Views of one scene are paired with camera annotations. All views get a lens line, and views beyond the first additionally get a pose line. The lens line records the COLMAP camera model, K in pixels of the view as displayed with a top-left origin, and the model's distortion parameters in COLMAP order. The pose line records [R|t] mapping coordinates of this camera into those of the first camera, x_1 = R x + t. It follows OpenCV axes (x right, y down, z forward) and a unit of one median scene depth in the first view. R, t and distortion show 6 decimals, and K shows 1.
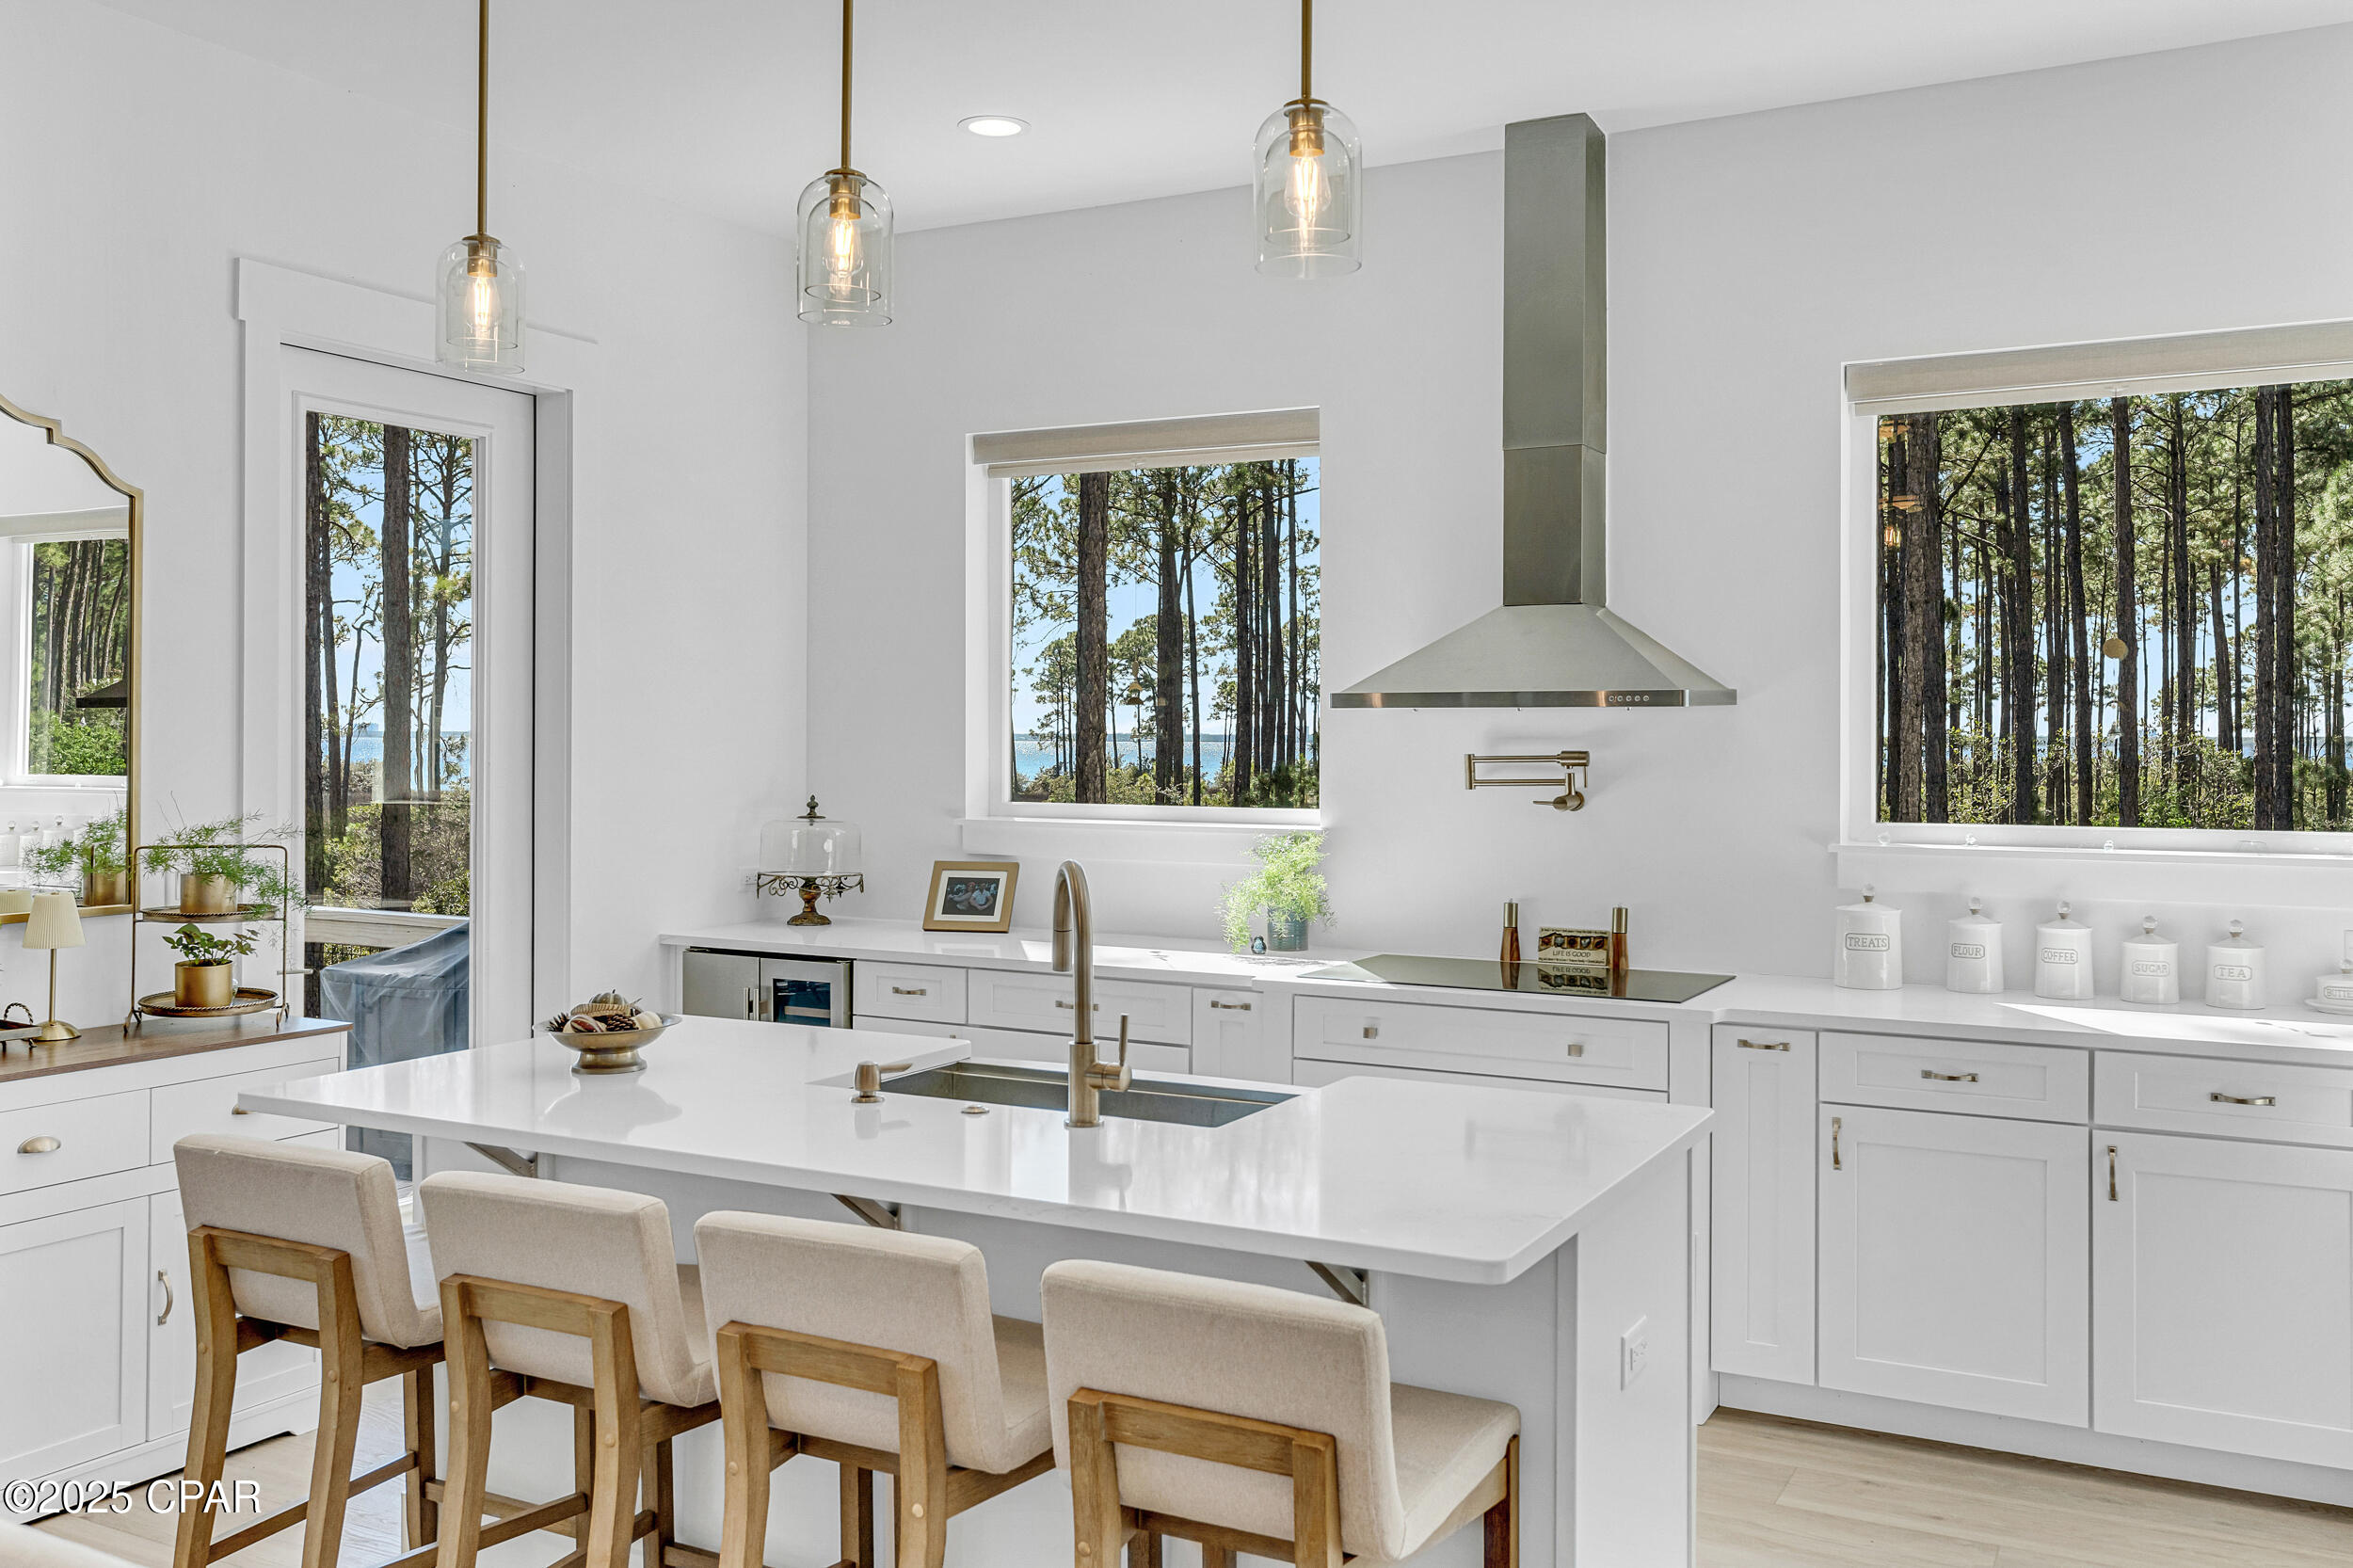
lens RADIAL K [[1945.8, 0, 1200.8], [0, 1945.8, 749.3], [0, 0, 1]] dist [0.015014, -0.018444]
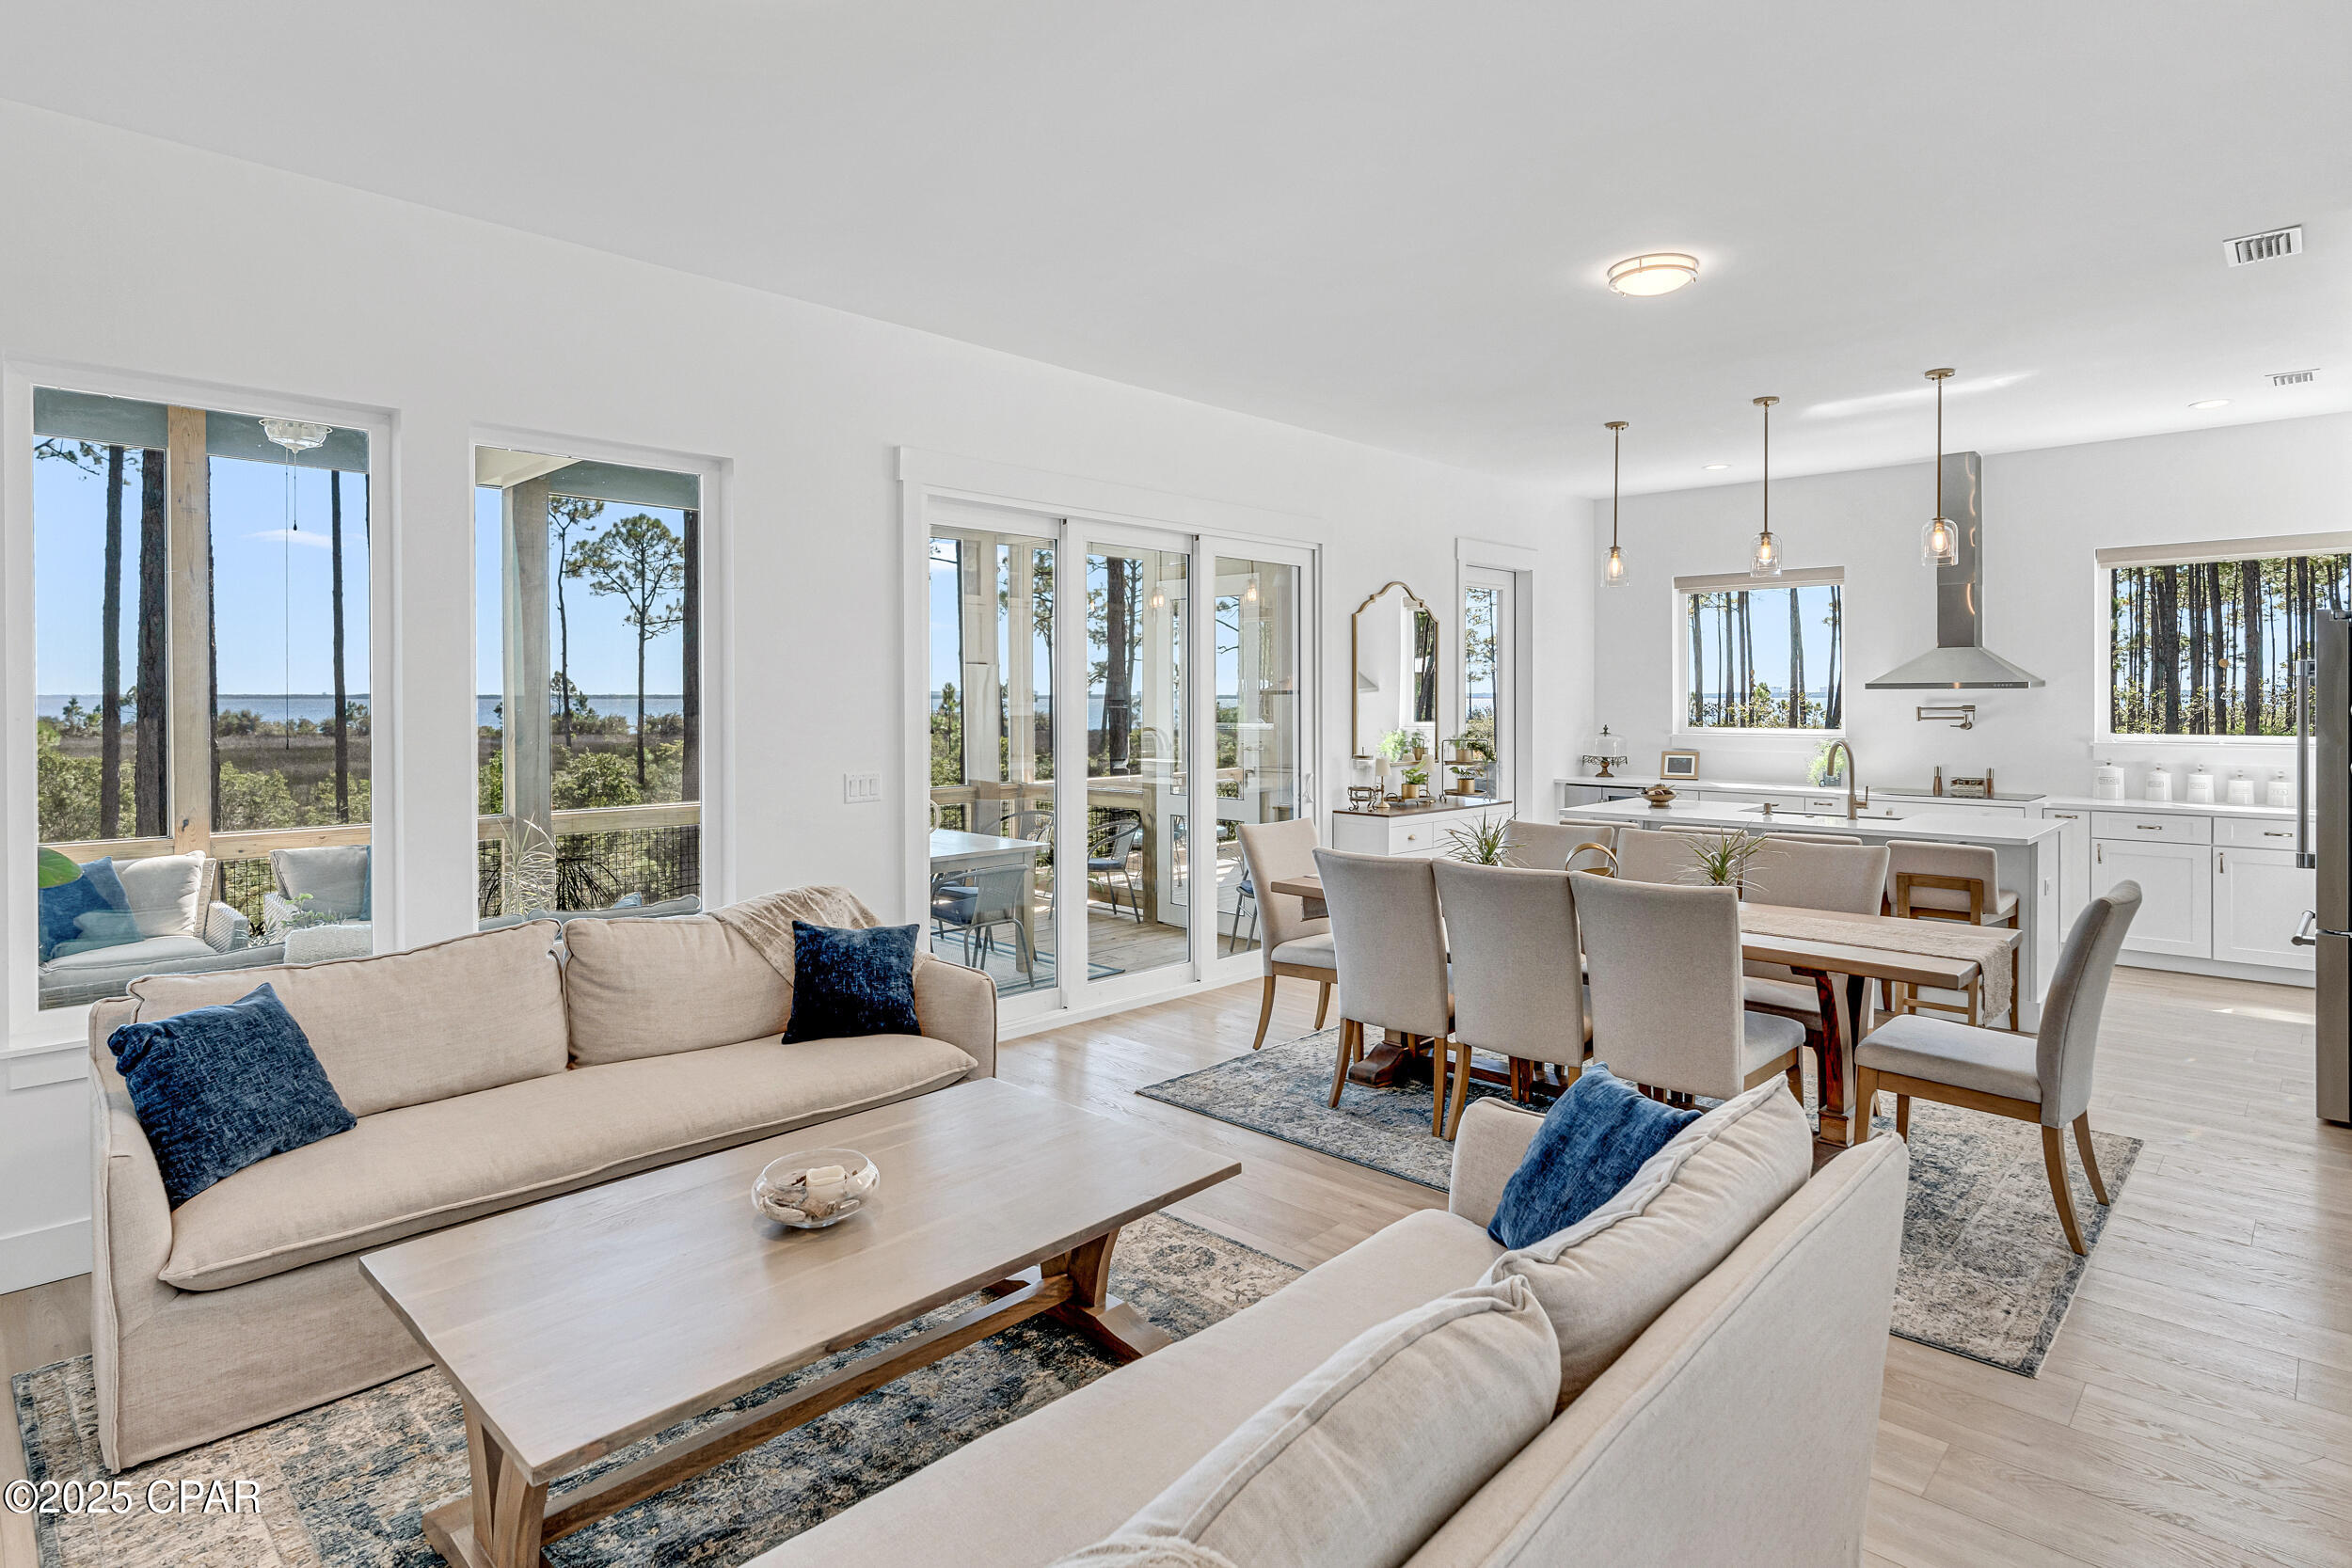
lens RADIAL K [[1222.9, 0, 1201.2], [0, 1222.9, 703.3], [0, 0, 1]] dist [-0.003267, 0.000725]
pose [[0.963468, -0.005889, -0.267759, -0.326097], [0.005790, 0.999983, -0.001160, -0.005577], [0.267761, -0.000432, 0.963485, -0.746052]]
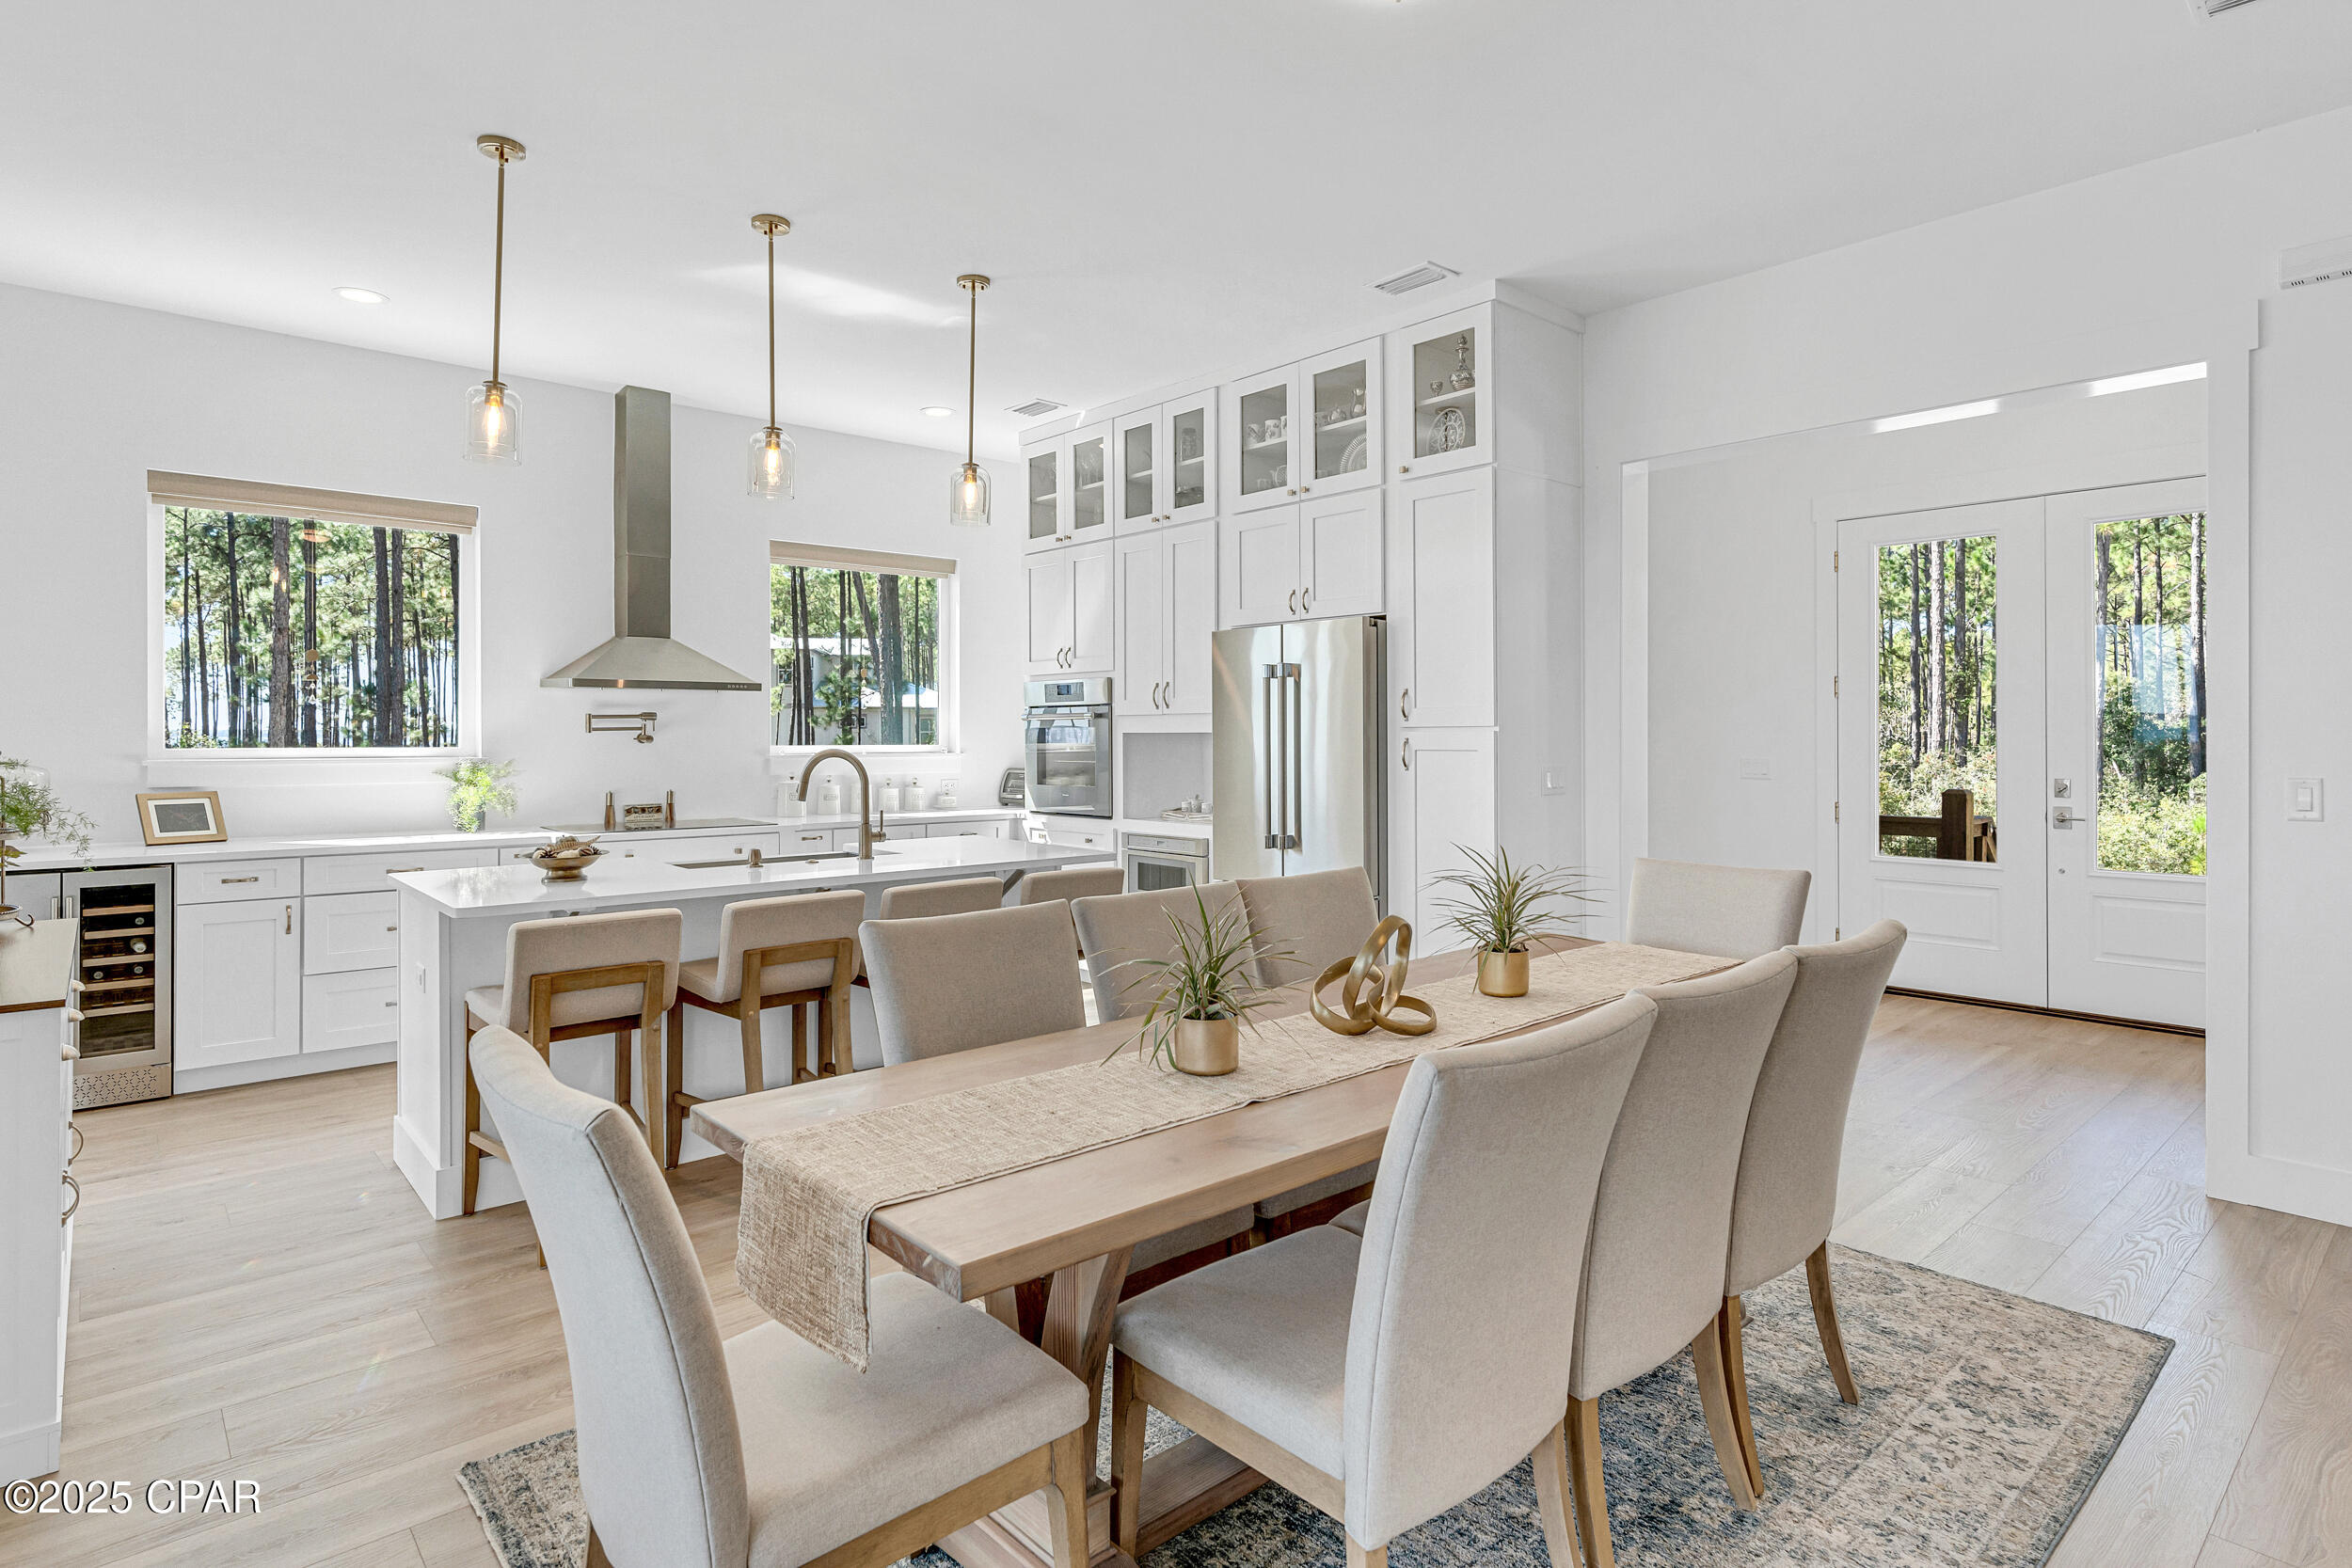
lens RADIAL K [[1222.9, 0, 1176.3], [0, 1222.9, 744.1], [0, 0, 1]] dist [-0.003267, 0.000725]
pose [[0.347668, -0.010930, 0.937554, -0.759062], [0.005013, 0.999939, 0.009799, 0.022708], [-0.937604, 0.001294, 0.347702, 0.071622]]
